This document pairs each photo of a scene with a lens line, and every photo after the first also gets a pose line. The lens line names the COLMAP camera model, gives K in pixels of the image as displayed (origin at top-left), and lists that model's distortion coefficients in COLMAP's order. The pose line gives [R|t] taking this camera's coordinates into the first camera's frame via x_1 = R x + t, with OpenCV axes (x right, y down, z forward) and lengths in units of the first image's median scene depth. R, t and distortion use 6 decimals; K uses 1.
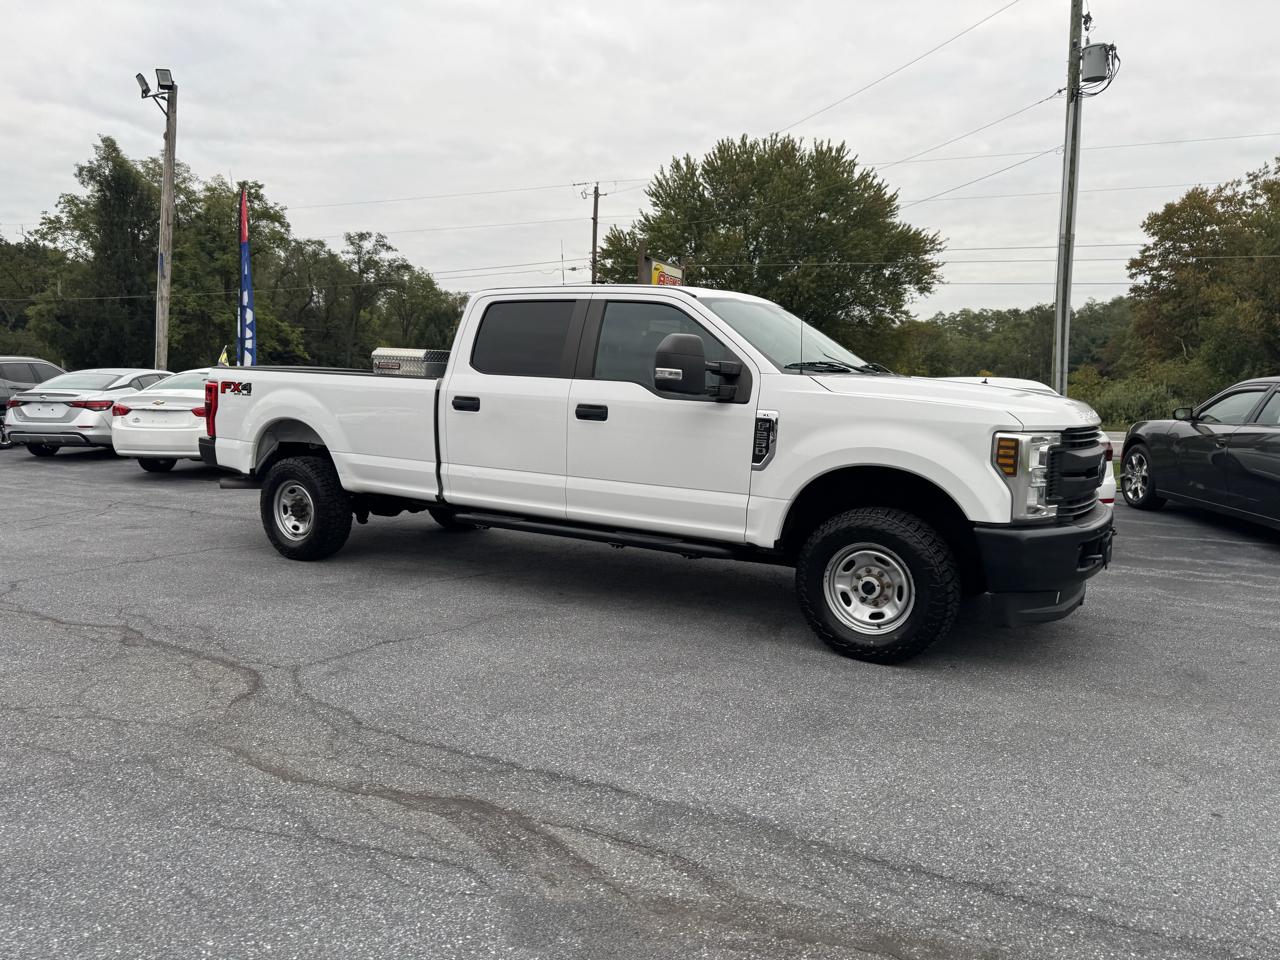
lens RADIAL K [[899.7, 0, 634.9], [0, 899.7, 486.9], [0, 0, 1]] dist [0.067558, -0.088755]
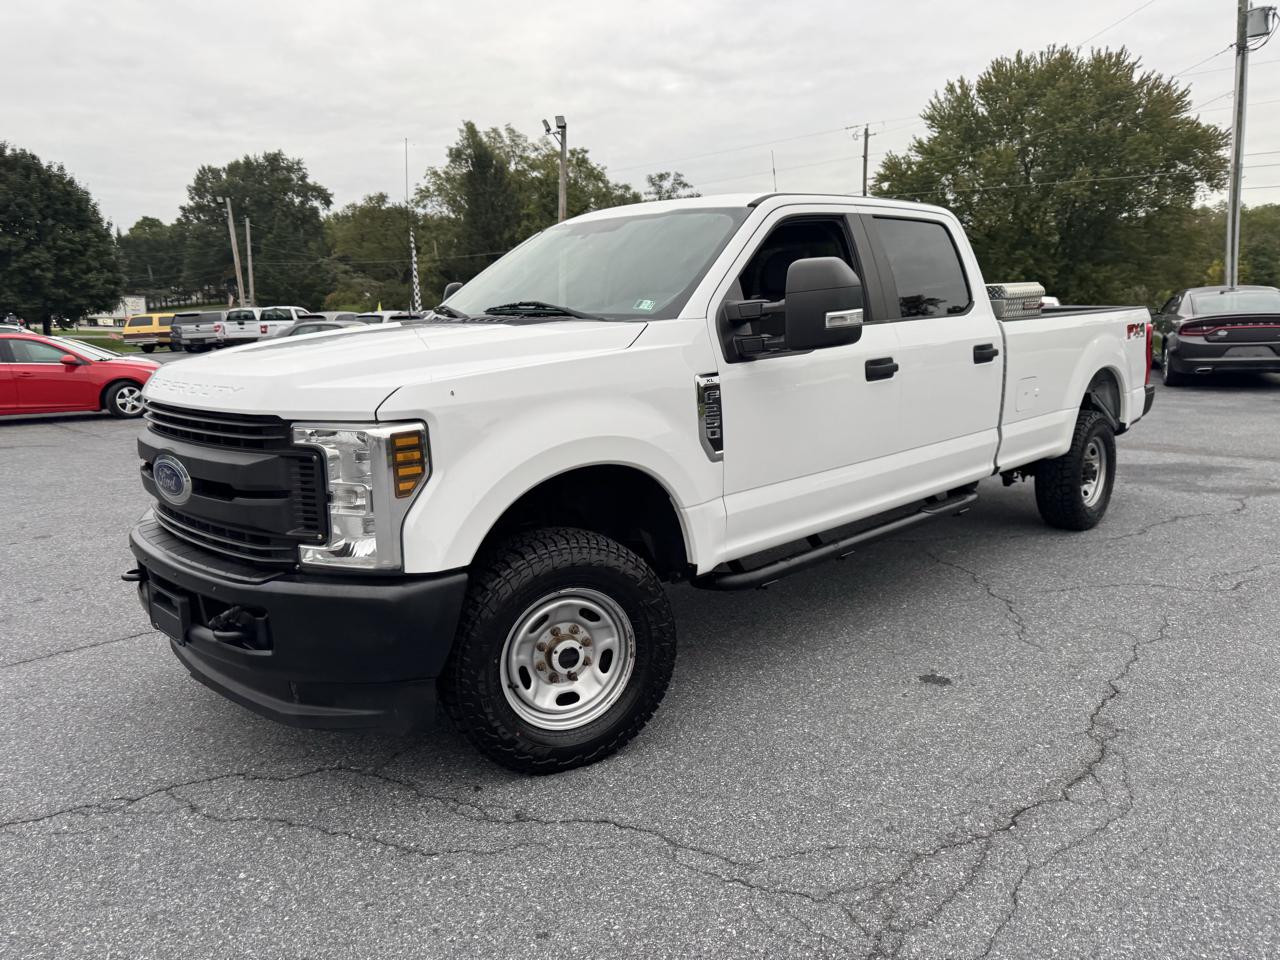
lens RADIAL K [[902.6, 0, 633.8], [0, 902.6, 487.4], [0, 0, 1]] dist [0.052889, -0.067505]
pose [[0.949753, 0.010594, -0.312821, 0.090747], [0.016346, 0.996384, 0.083371, 0.044206], [0.312573, -0.084295, 0.946146, -0.466725]]
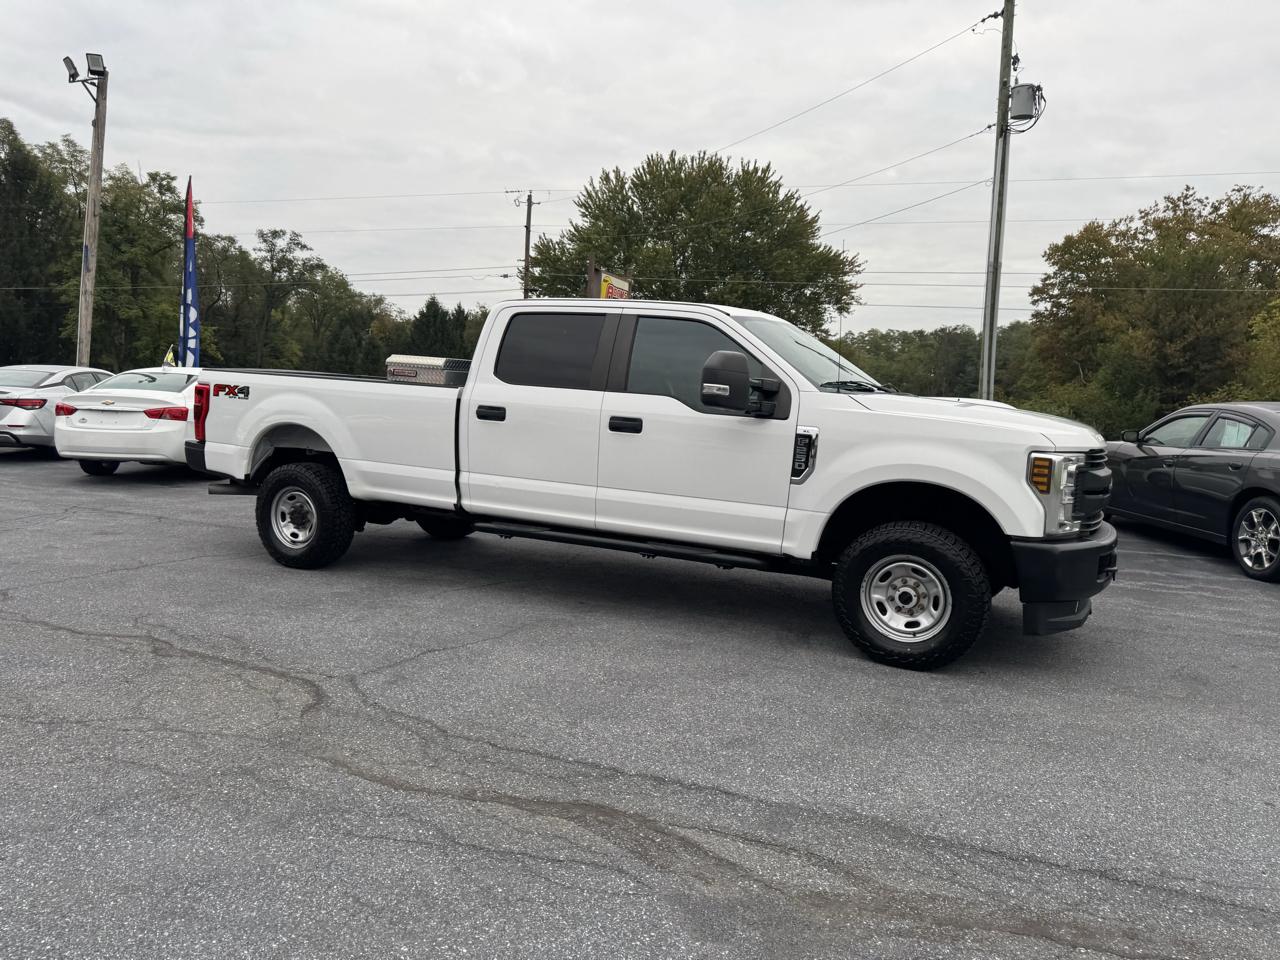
lens RADIAL K [[901.1, 0, 639.5], [0, 901.1, 482.9], [0, 0, 1]] dist [0.063848, -0.076606]
pose [[0.994961, 0.014320, 0.099233, -0.035564], [-0.012810, 0.999793, -0.015832, -0.000259], [-0.099439, 0.014481, 0.994938, -0.004386]]
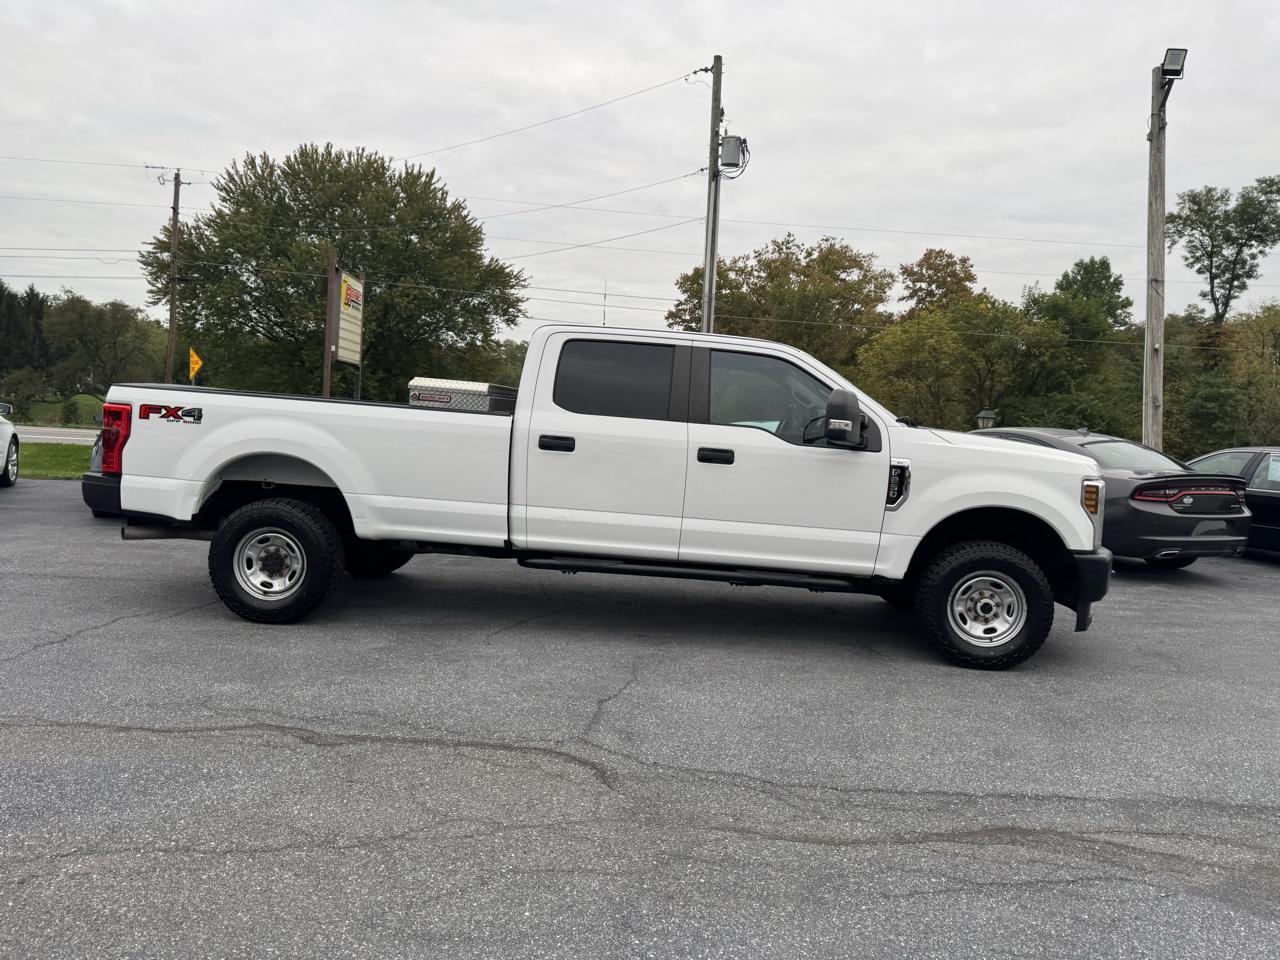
lens RADIAL K [[902.2, 0, 646.5], [0, 902.2, 472.6], [0, 0, 1]] dist [0.056072, -0.068748]
pose [[0.871477, 0.001775, 0.490434, -0.167460], [0.016967, 0.999286, -0.033768, -0.008135], [-0.490143, 0.037749, 0.870824, 0.036407]]
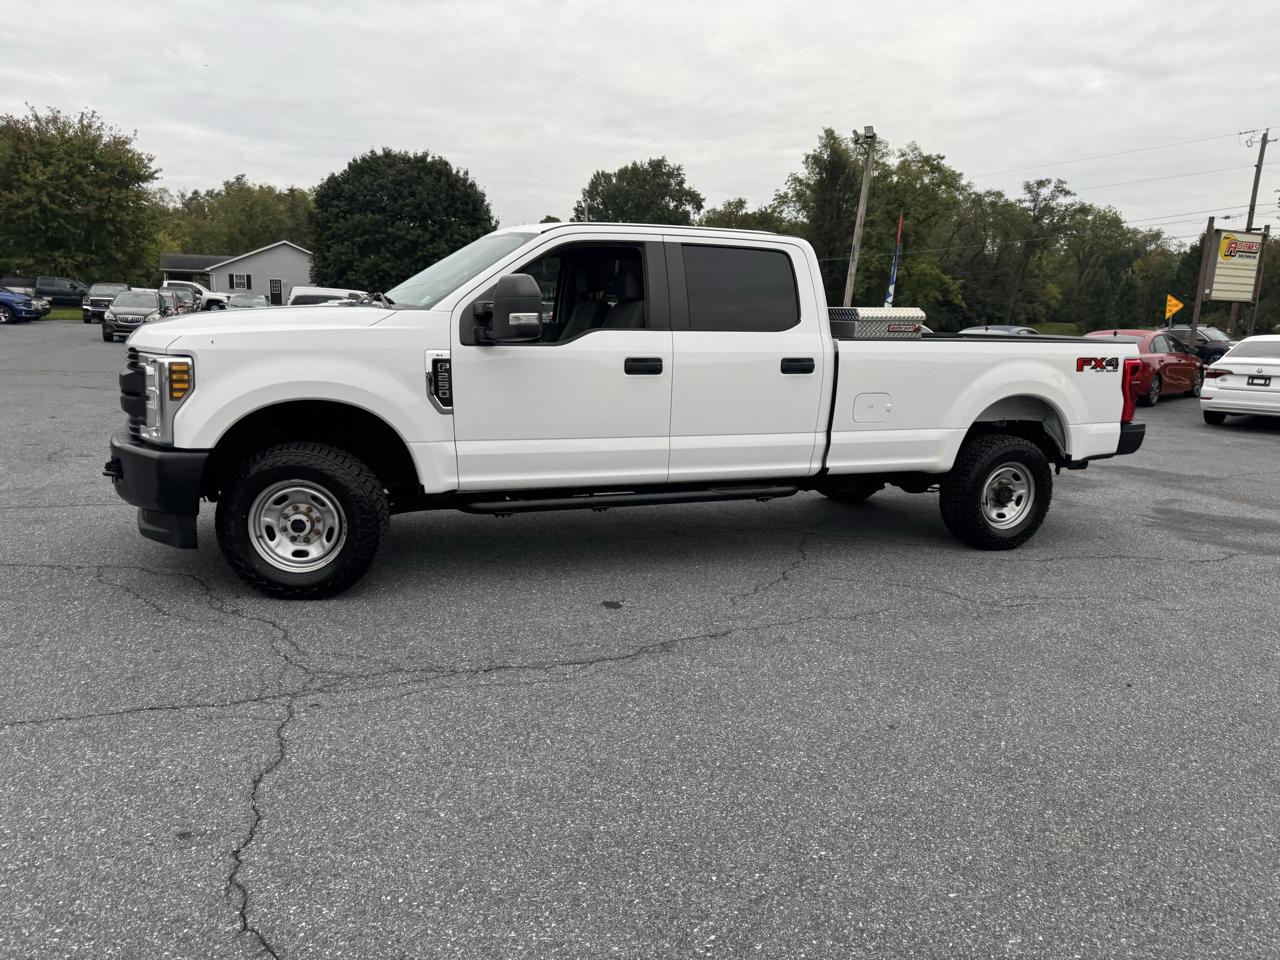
lens RADIAL K [[902.6, 0, 633.8], [0, 902.6, 487.4], [0, 0, 1]] dist [0.052889, -0.067505]
pose [[0.762219, 0.127305, -0.634678, 0.239152], [-0.088496, 0.991758, 0.092650, 0.046302], [0.641242, -0.014453, 0.767203, -0.452948]]
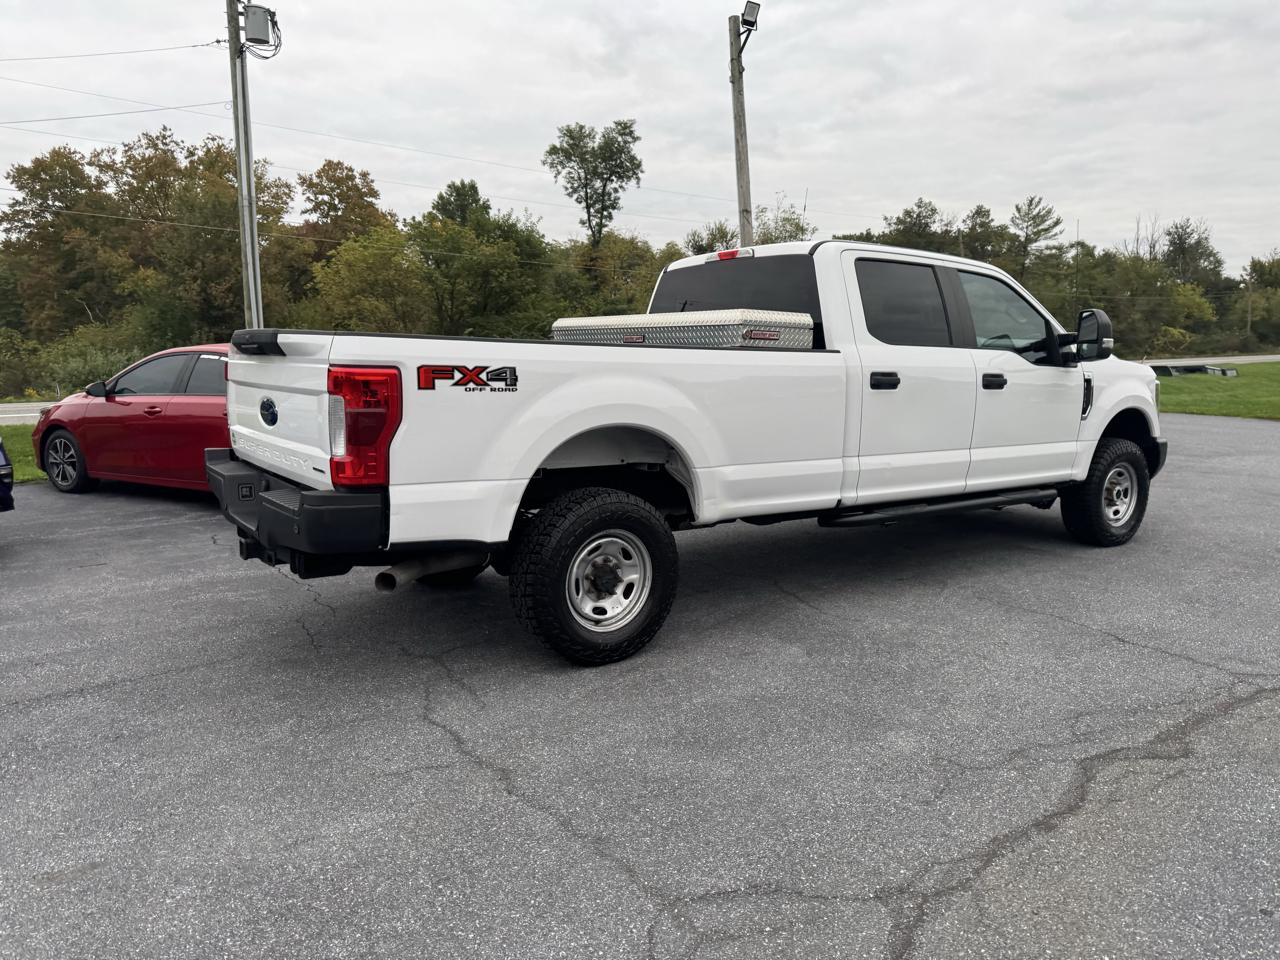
lens RADIAL K [[899.0, 0, 634.0], [0, 899.0, 481.4], [0, 0, 1]] dist [0.068874, -0.087066]
pose [[0.378625, -0.142608, 0.914498, -0.308920], [0.111900, 0.987864, 0.107719, -0.034244], [-0.918761, 0.061548, 0.389988, 0.261231]]
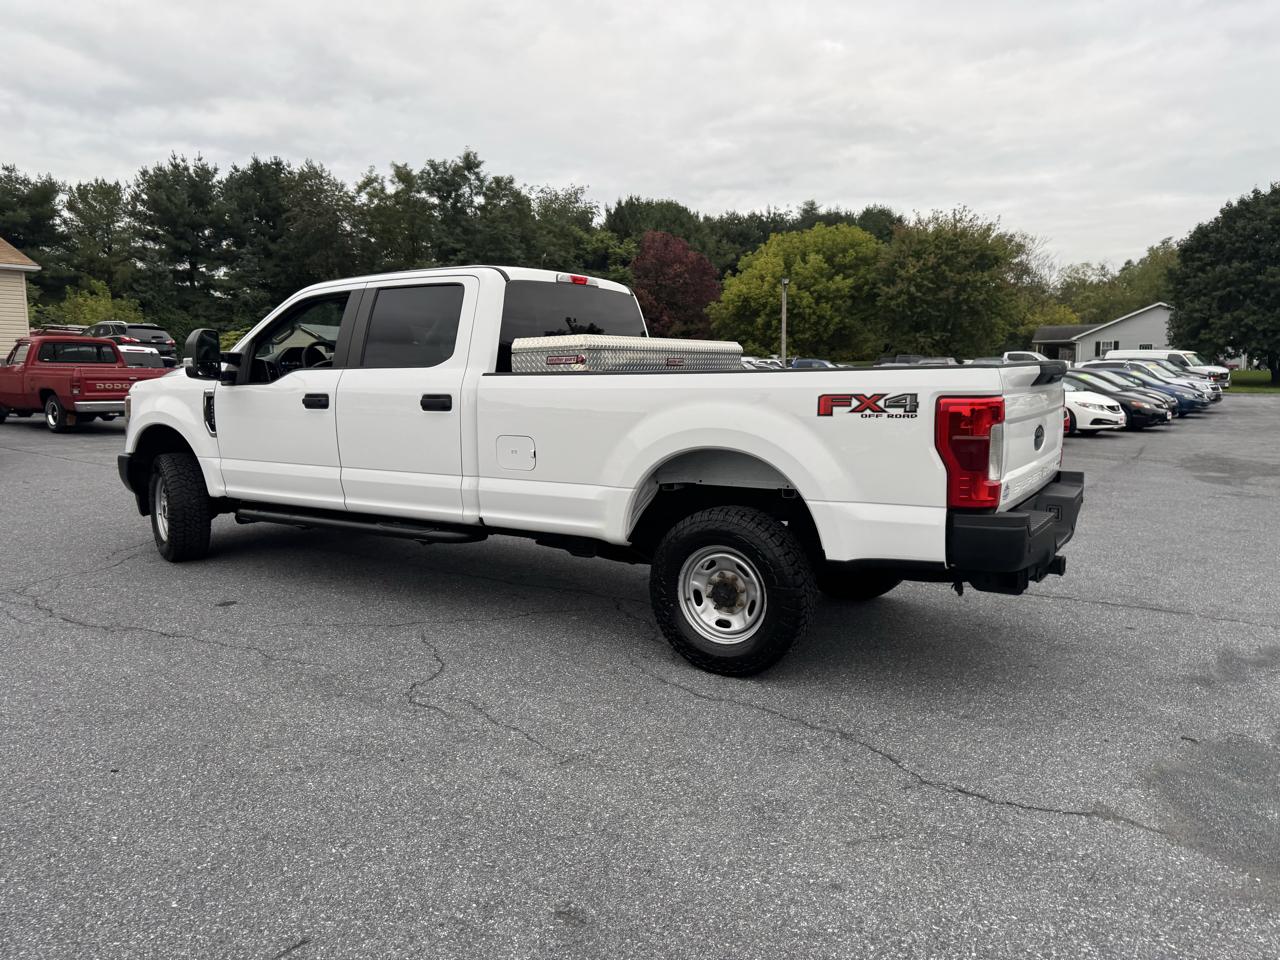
lens RADIAL K [[901.1, 0, 639.5], [0, 901.1, 482.9], [0, 0, 1]] dist [0.063848, -0.076606]
pose [[-0.080766, 0.102707, -0.991427, 0.344907], [-0.105169, 0.988246, 0.110945, 0.020018], [0.991169, 0.113228, -0.069015, -0.148122]]
